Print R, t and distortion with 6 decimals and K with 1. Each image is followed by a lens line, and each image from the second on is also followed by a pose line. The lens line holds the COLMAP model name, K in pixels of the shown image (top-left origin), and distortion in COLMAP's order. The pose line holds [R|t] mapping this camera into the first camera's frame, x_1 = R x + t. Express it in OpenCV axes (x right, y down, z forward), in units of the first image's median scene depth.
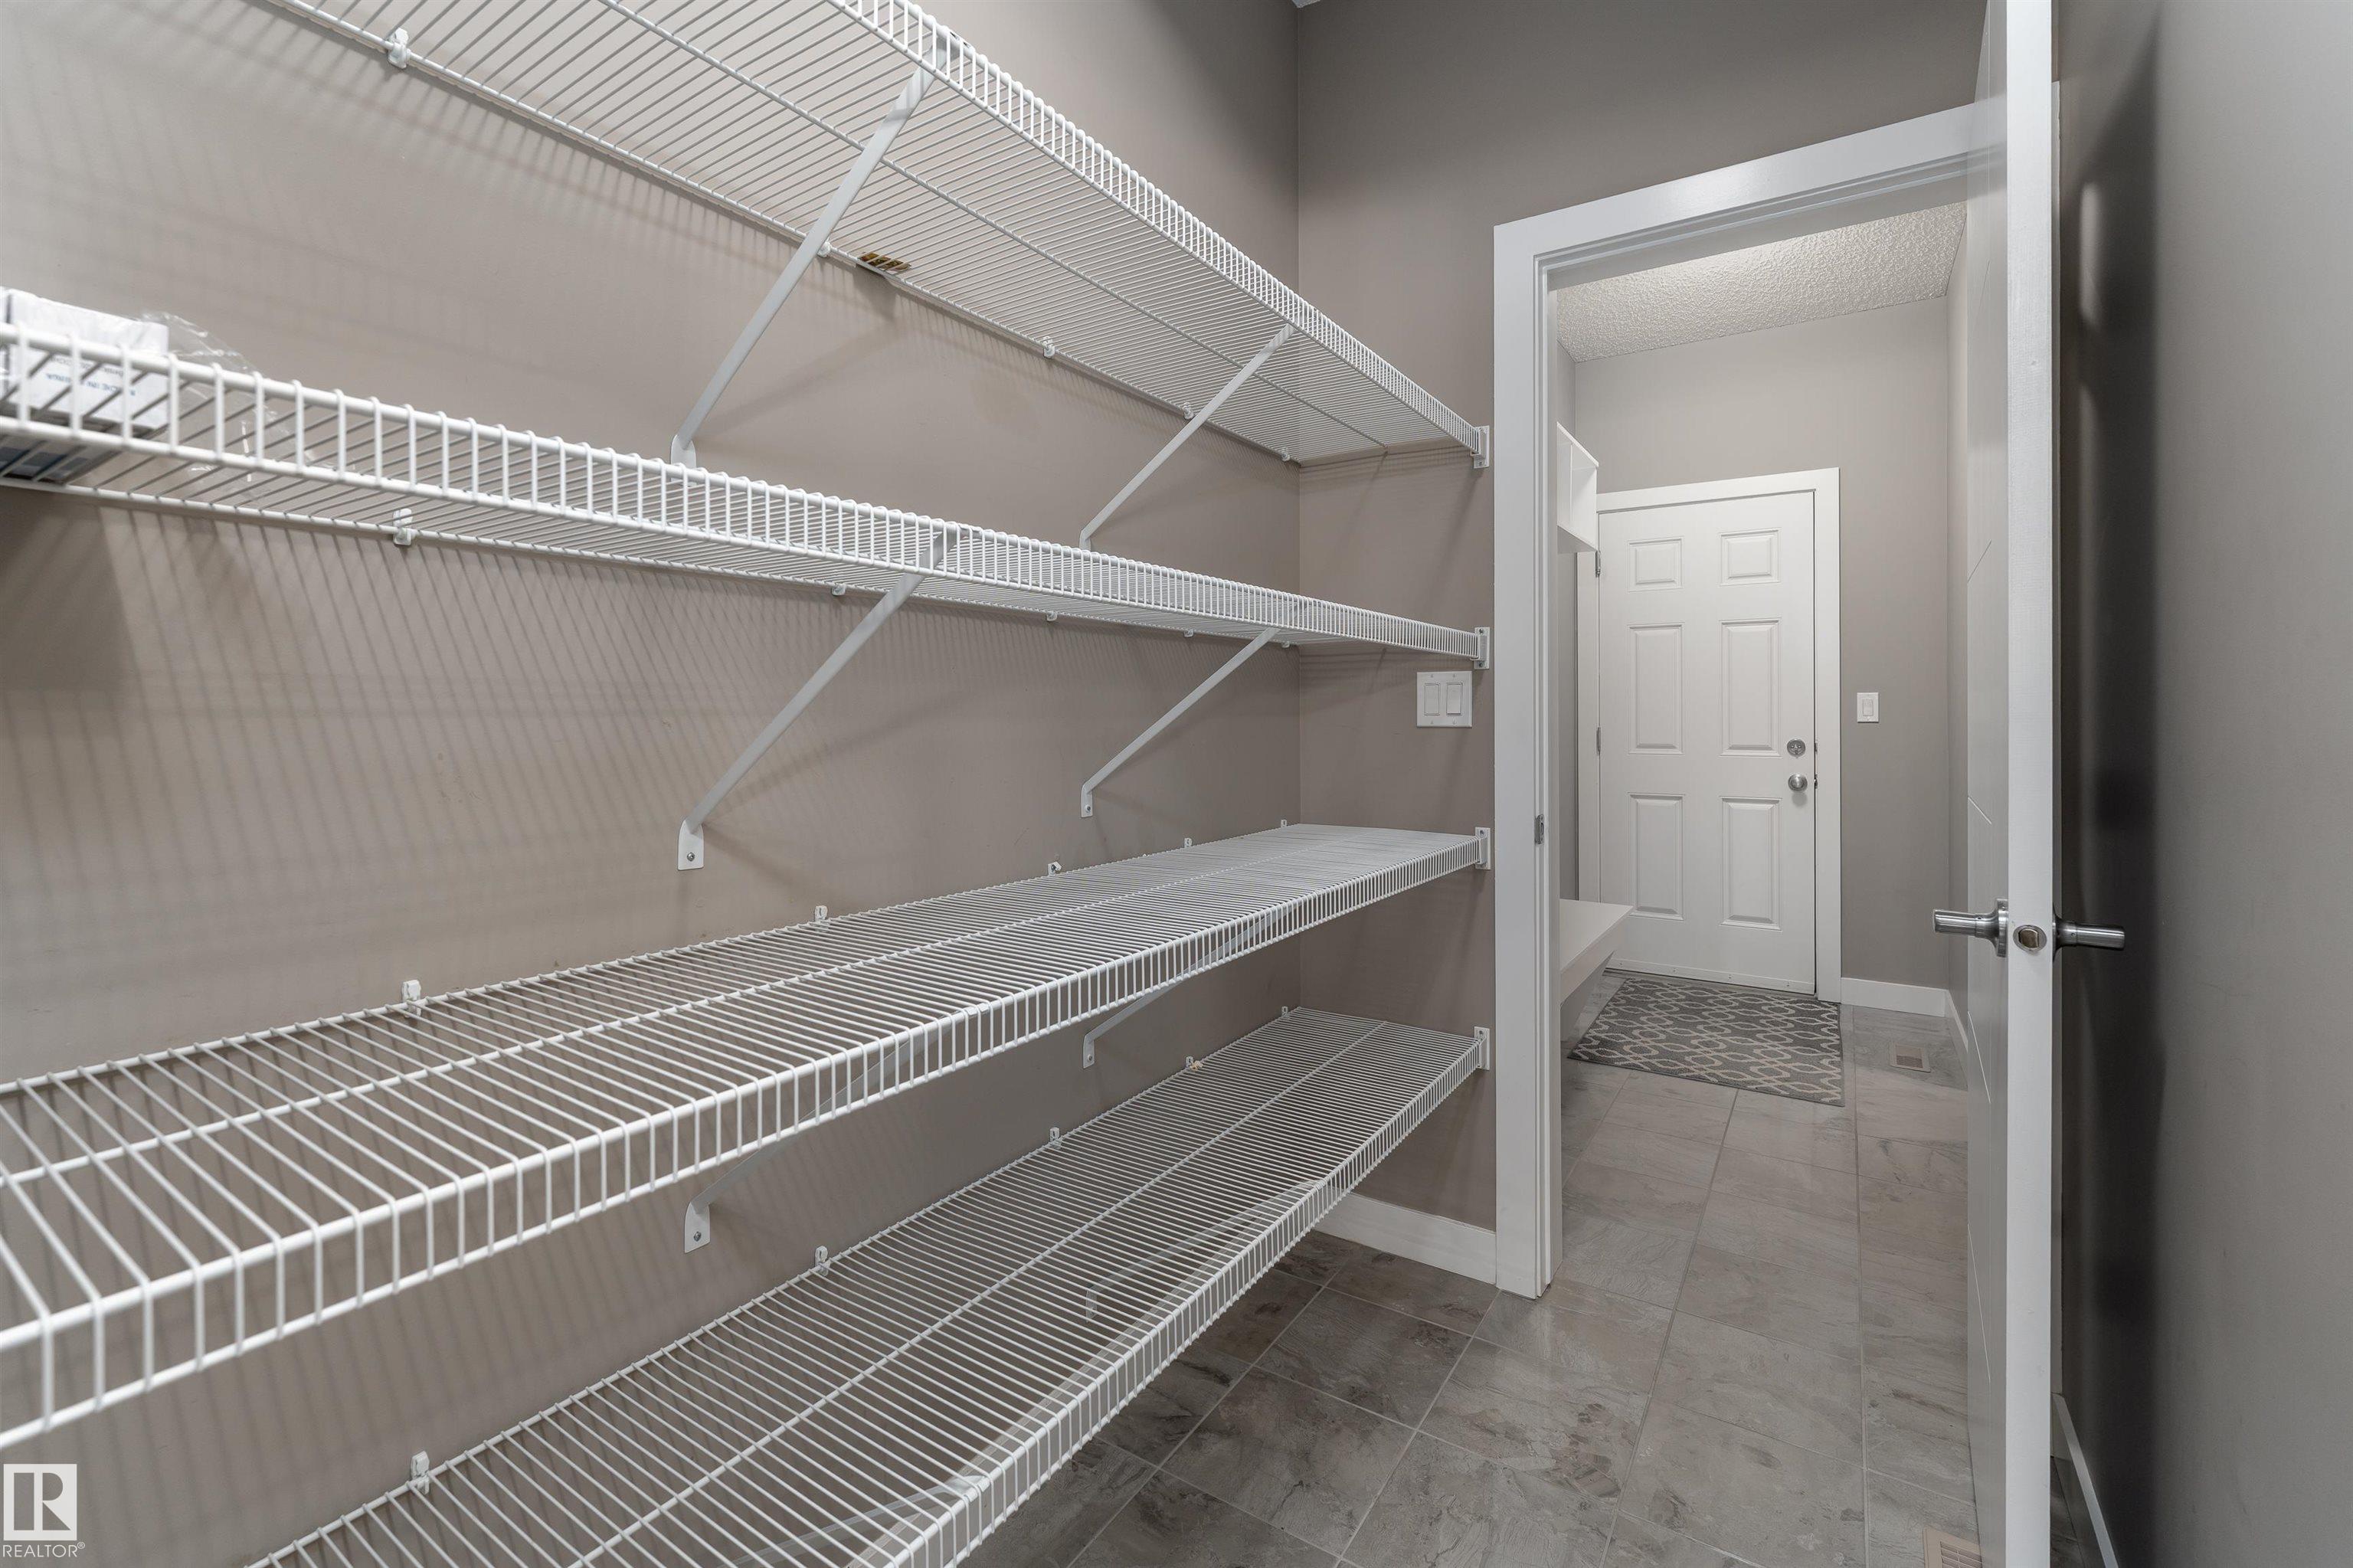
lens RADIAL K [[1019.9, 0, 1186.0], [0, 1019.9, 718.7], [0, 0, 1]] dist [-0.001605, -0.000119]
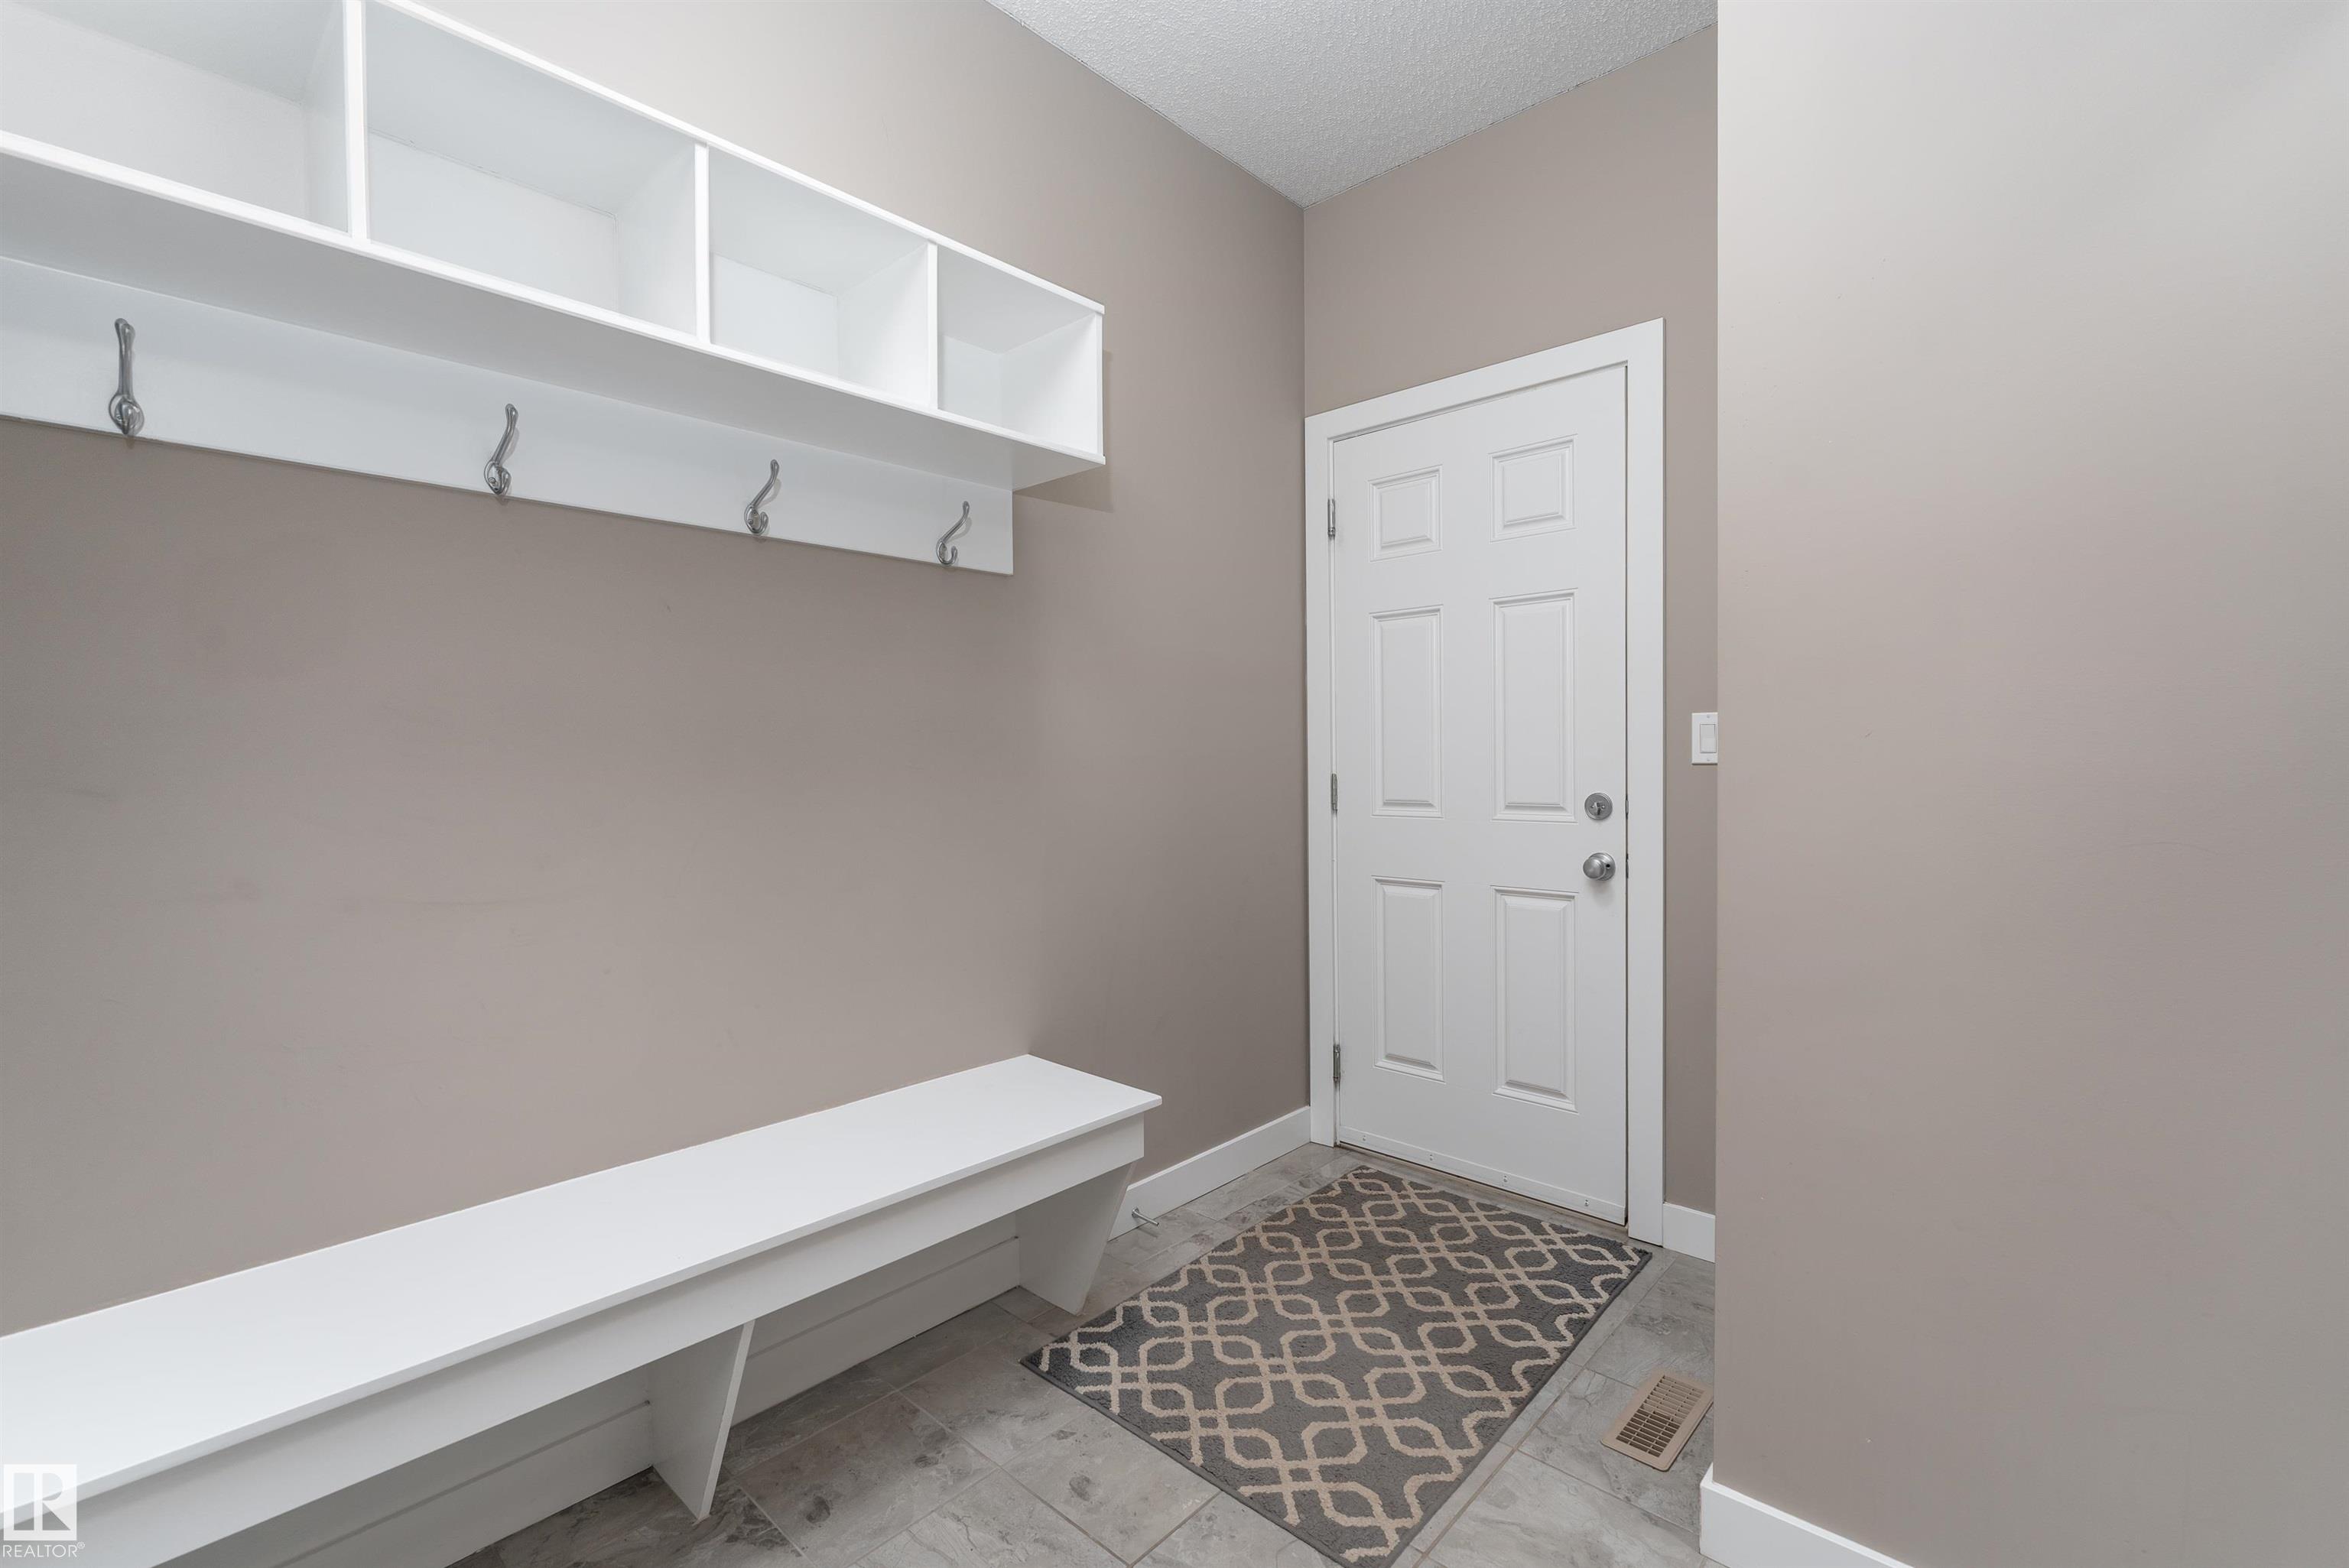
lens RADIAL K [[1018.1, 0, 1169.8], [0, 1018.1, 782.6], [0, 0, 1]] dist [-0.001605, -0.000119]
pose [[0.987561, 0.001226, -0.157231, 0.448595], [0.002059, 0.999783, 0.020728, 0.001305], [0.157223, -0.020794, 0.987344, 0.380774]]
